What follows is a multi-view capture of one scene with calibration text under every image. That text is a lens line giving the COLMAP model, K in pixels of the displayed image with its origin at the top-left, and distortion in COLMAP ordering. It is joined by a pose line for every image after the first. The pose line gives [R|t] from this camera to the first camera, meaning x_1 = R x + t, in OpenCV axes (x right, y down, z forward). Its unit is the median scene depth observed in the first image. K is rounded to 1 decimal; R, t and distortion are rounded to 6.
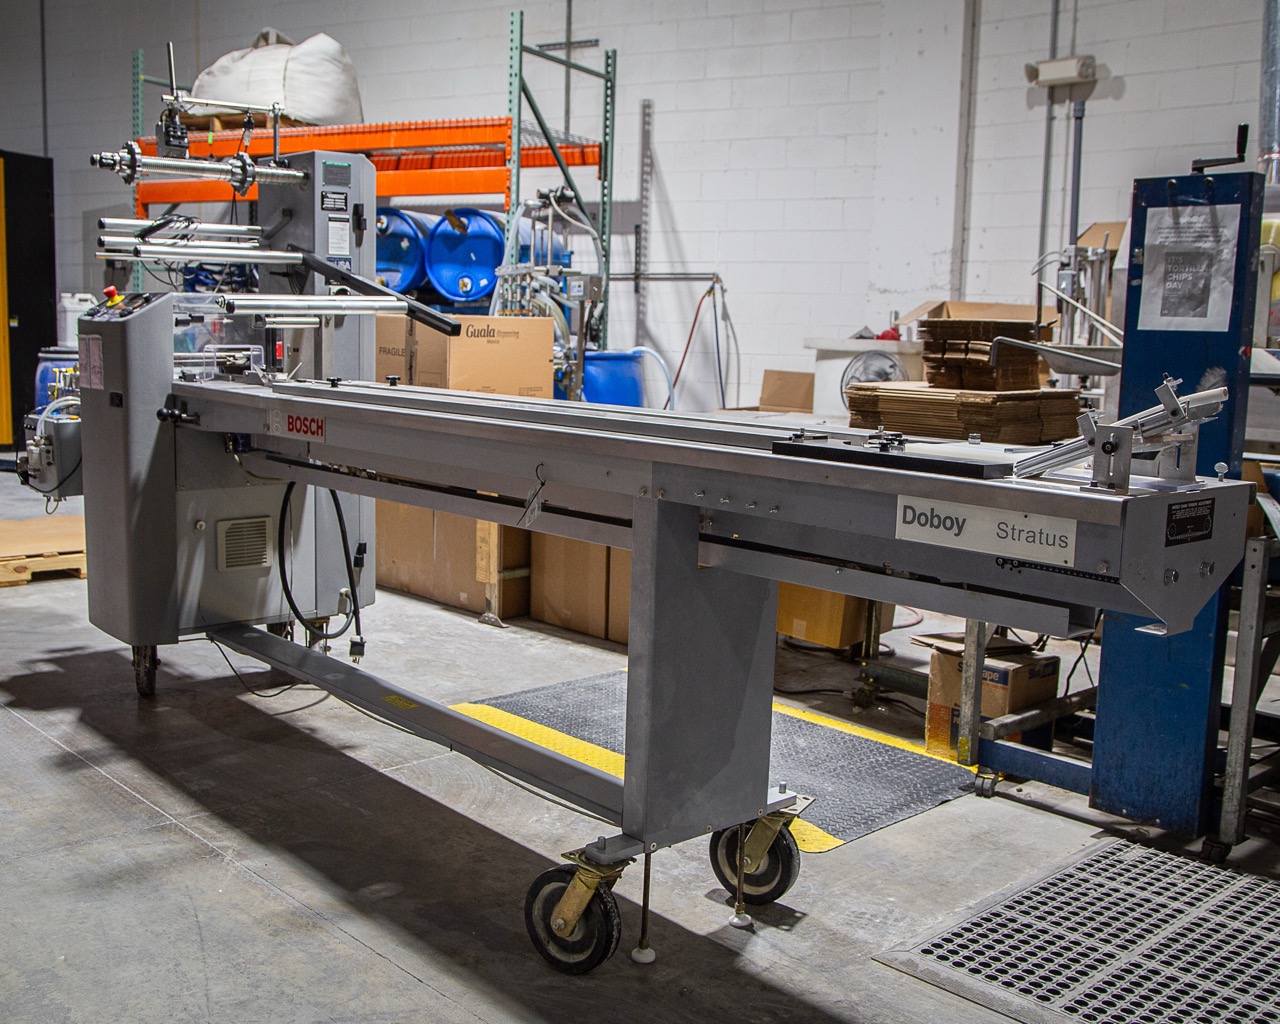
lens RADIAL K [[1382.2, 0, 613.3], [0, 1382.2, 494.4], [0, 0, 1]] dist [-0.056899, 0.048038]
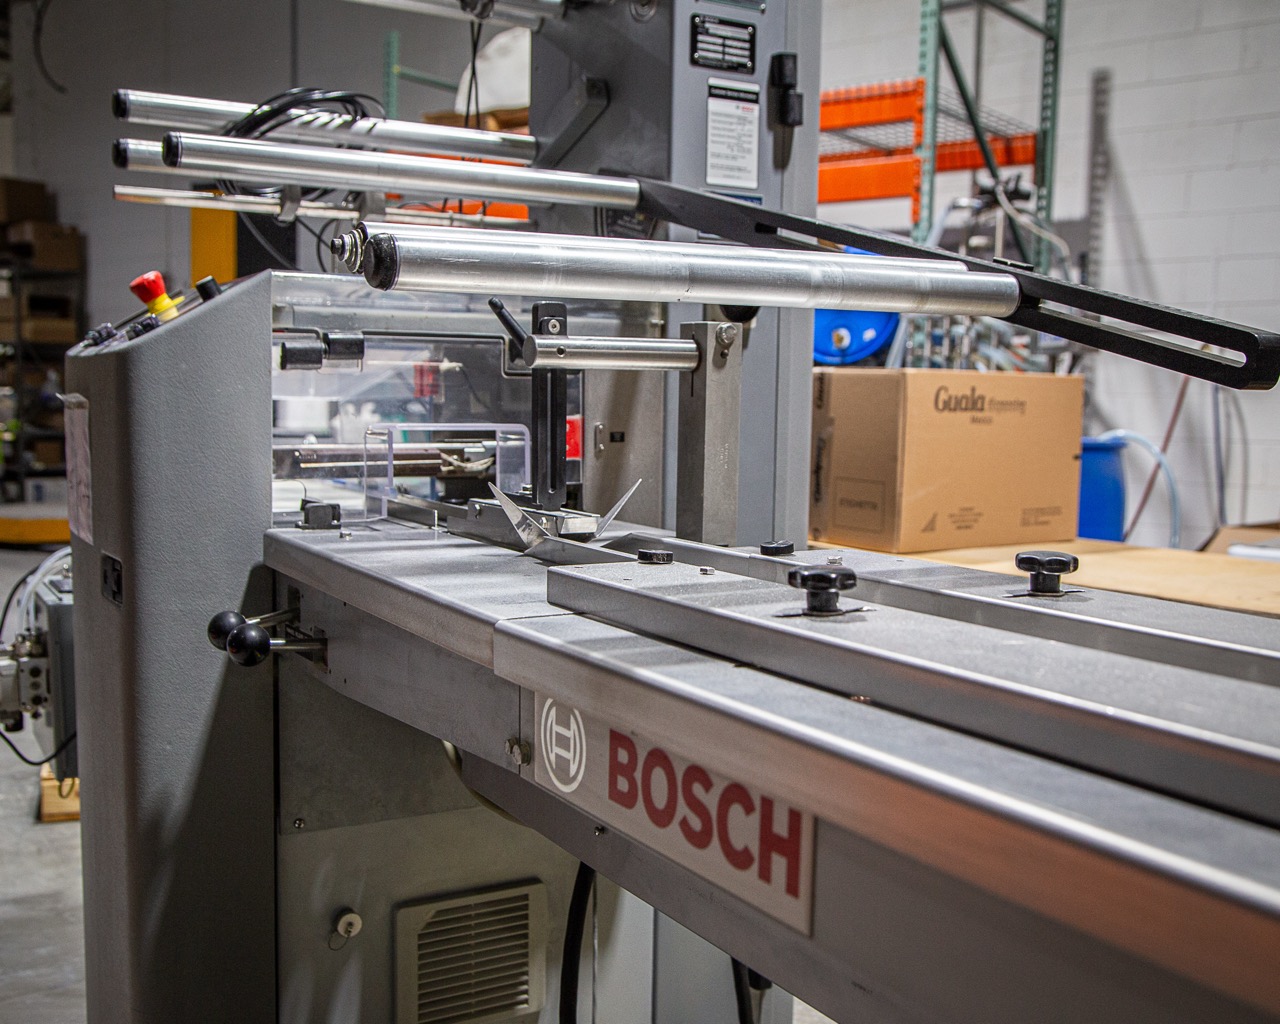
lens RADIAL K [[1376.0, 0, 640.0], [0, 1376.0, 512.0], [0, 0, 1]] dist [0.000922, 0.007421]
pose [[0.982977, 0.011645, -0.183358, -0.154116], [-0.020328, 0.998755, -0.045547, -0.066997], [0.182599, 0.048499, 0.981991, 0.629486]]
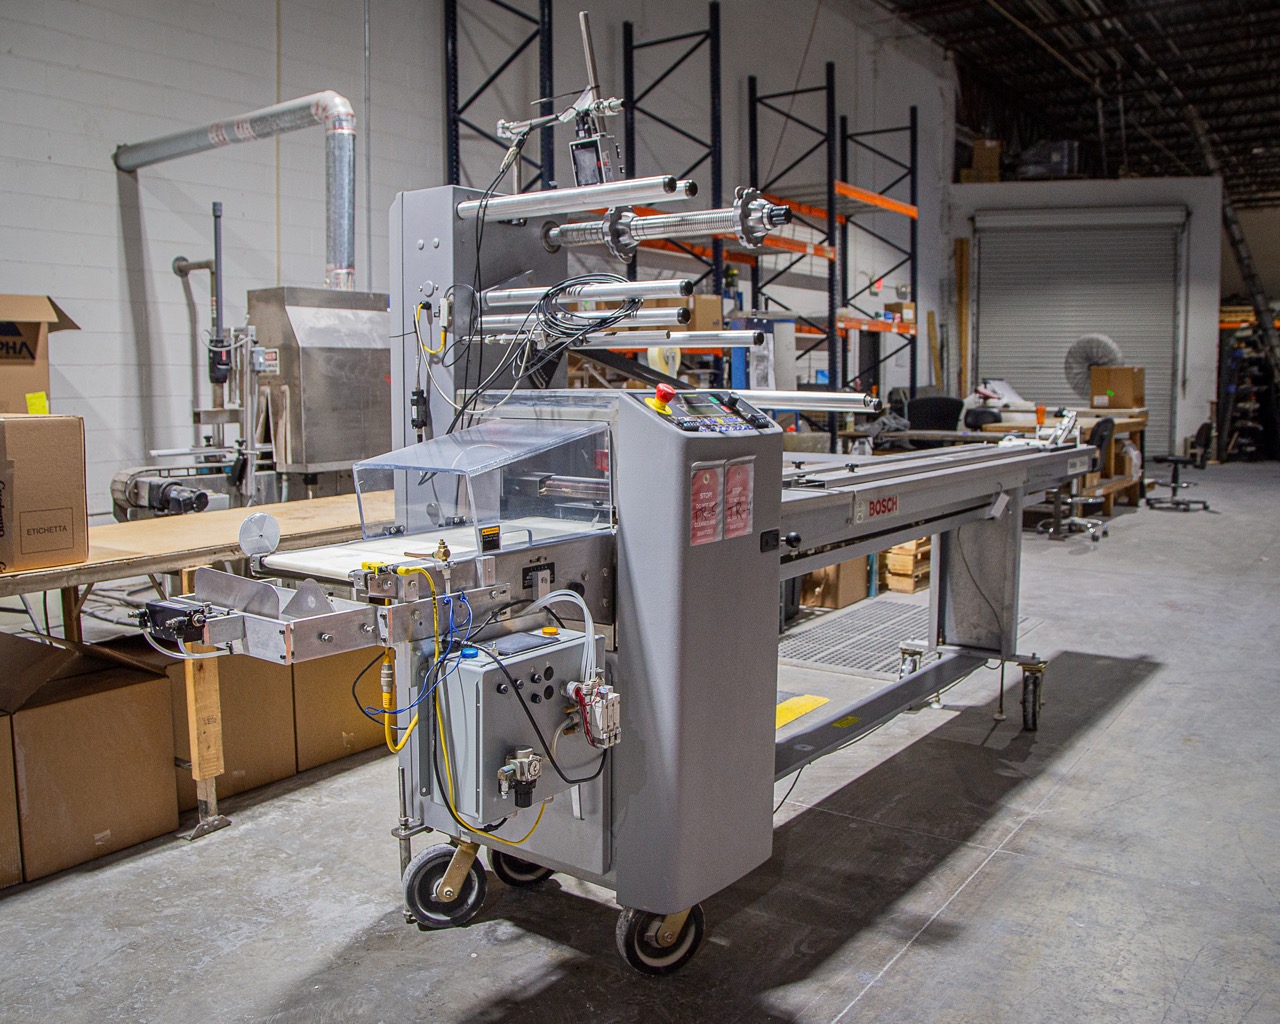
lens RADIAL K [[1135.3, 0, 633.9], [0, 1135.3, 514.0], [0, 0, 1]] dist [-0.108581, 0.026490]
pose [[-0.216244, -0.139912, 0.966262, -0.854592], [0.119872, 0.978387, 0.168495, -0.178354], [-0.968953, 0.152264, -0.194799, 1.096125]]
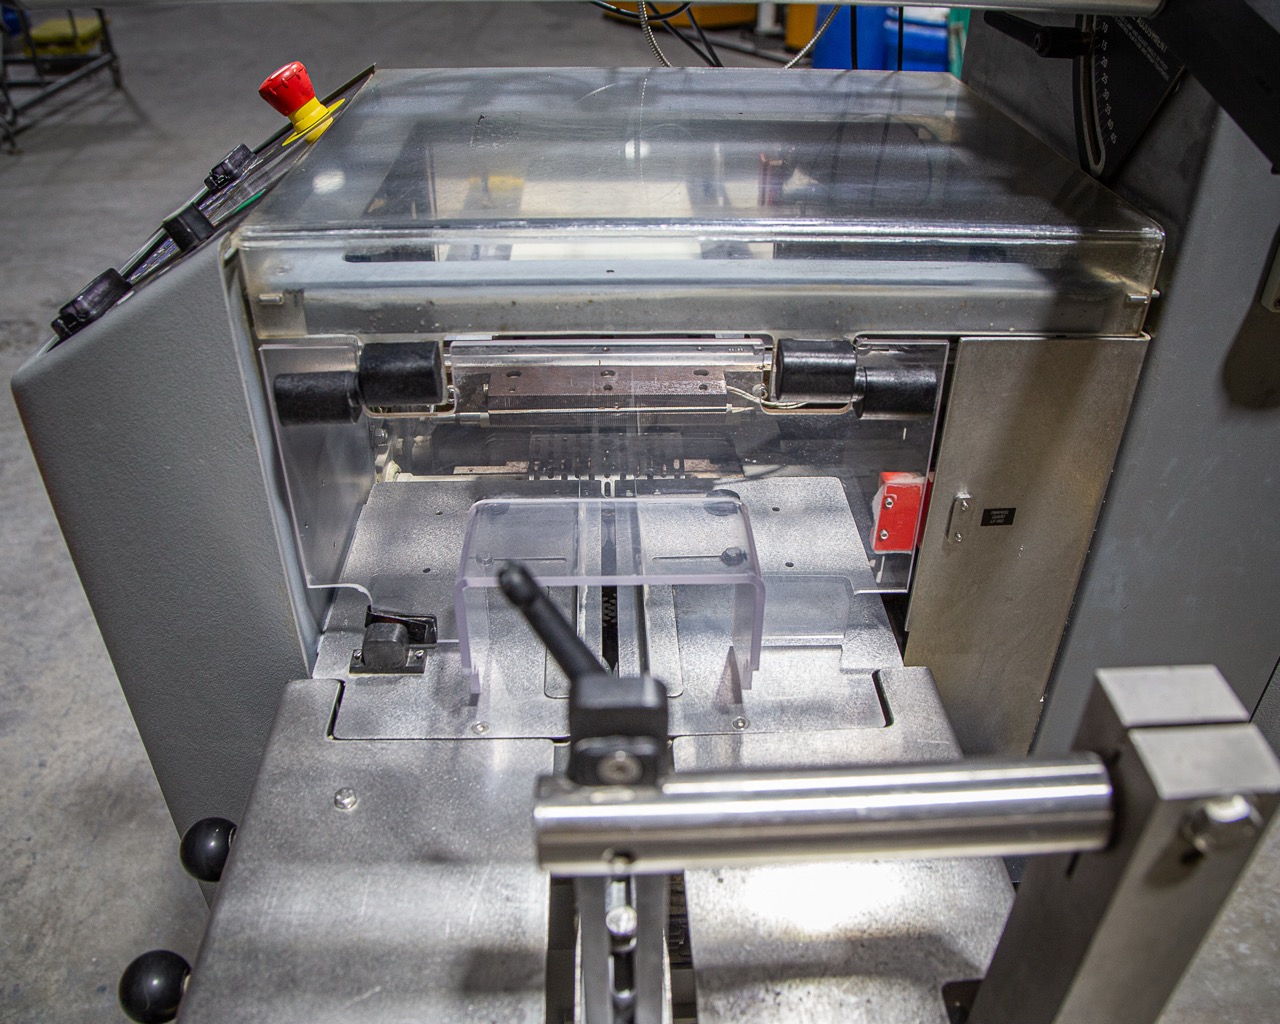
lens RADIAL K [[1026.1, 0, 646.1], [0, 1026.1, 513.9], [0, 0, 1]] dist [-0.124233, 0.058623]
pose [[0.786376, 0.344976, -0.512449, -0.196039], [-0.080994, 0.879960, 0.468092, -0.163468], [0.612415, -0.326591, 0.719921, 0.864290]]
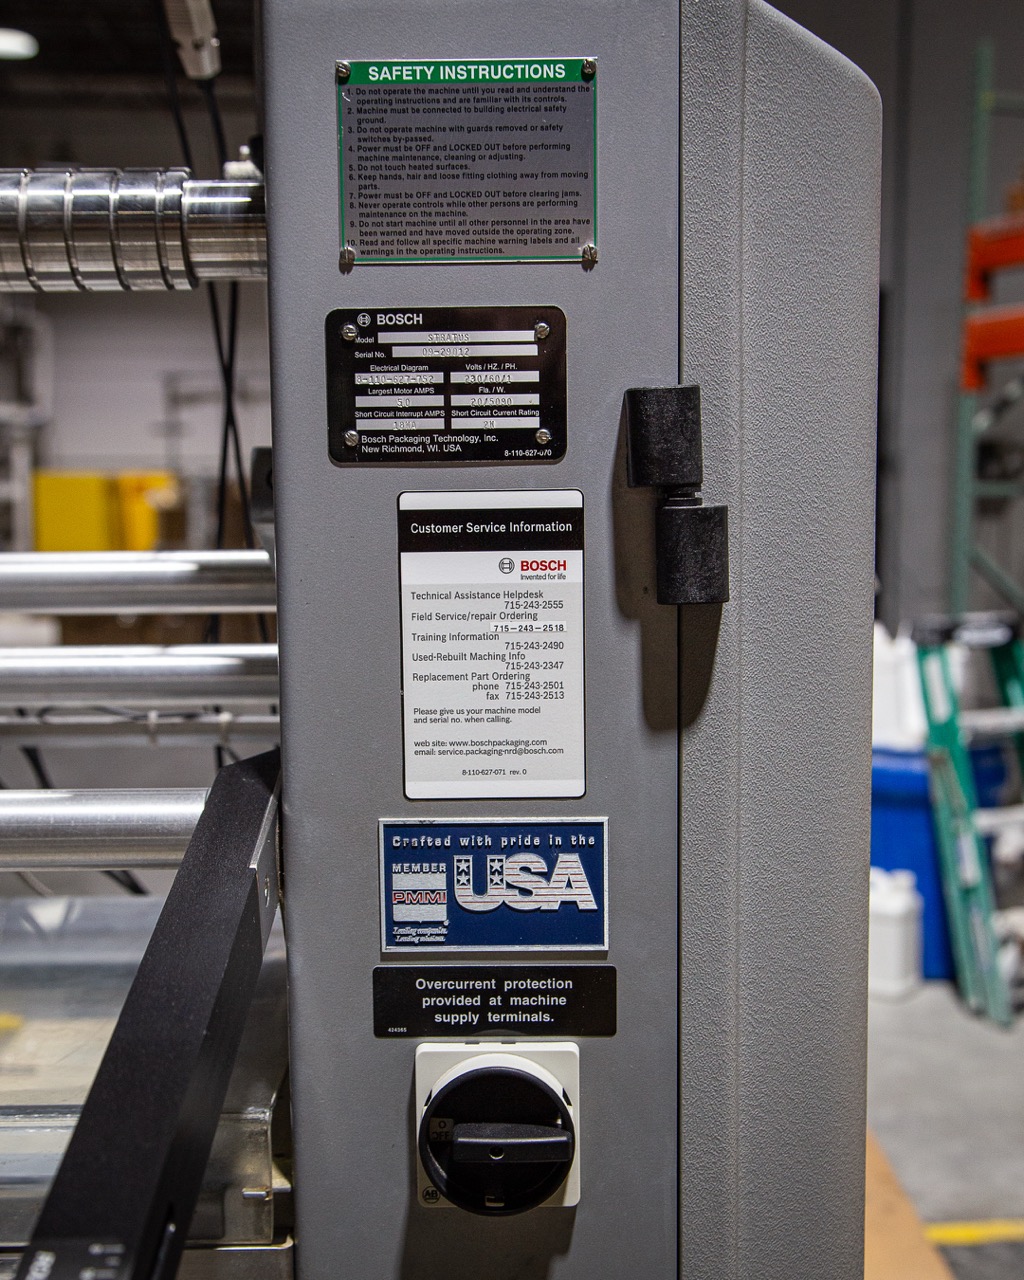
lens RADIAL K [[1744.5, 0, 512.5], [0, 1744.5, 717.8], [0, 0, 1]] dist [0.011620, -0.007230]
pose [[0.751170, 0.059618, -0.657411, -0.092766], [-0.059375, 0.997979, 0.022660, -0.186333], [0.657433, 0.022013, 0.753192, 0.883078]]
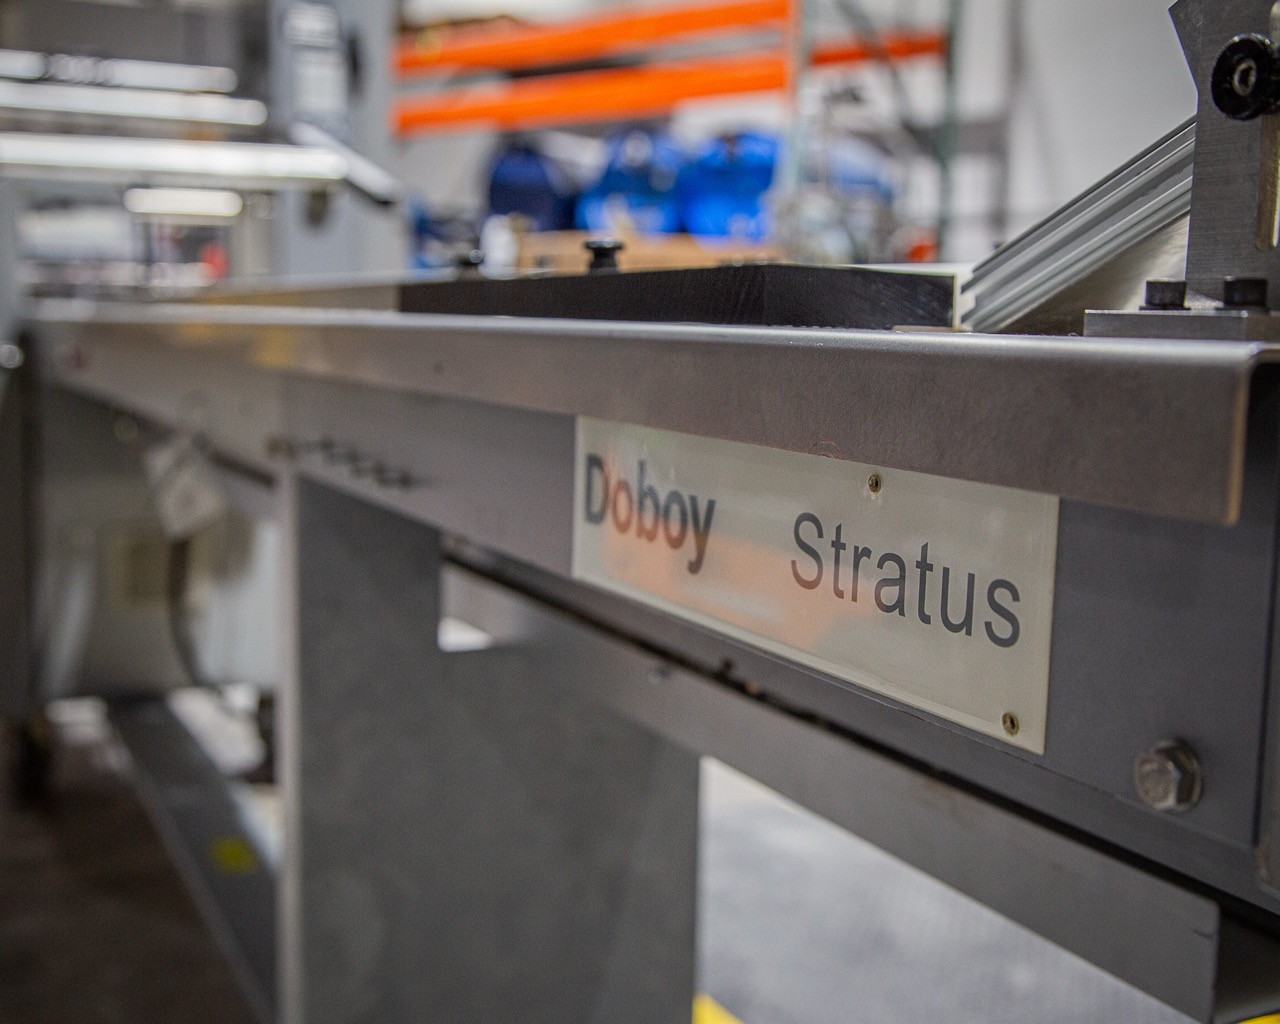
lens RADIAL K [[1616.8, 0, 640.0], [0, 1616.8, 512.0], [0, 0, 1]] dist [0.006476, 0.018427]
pose [[0.964072, 0.026554, -0.264311, 0.141454], [-0.029805, 0.999521, -0.008297, 0.009995], [0.263964, 0.015876, 0.964402, 0.324213]]
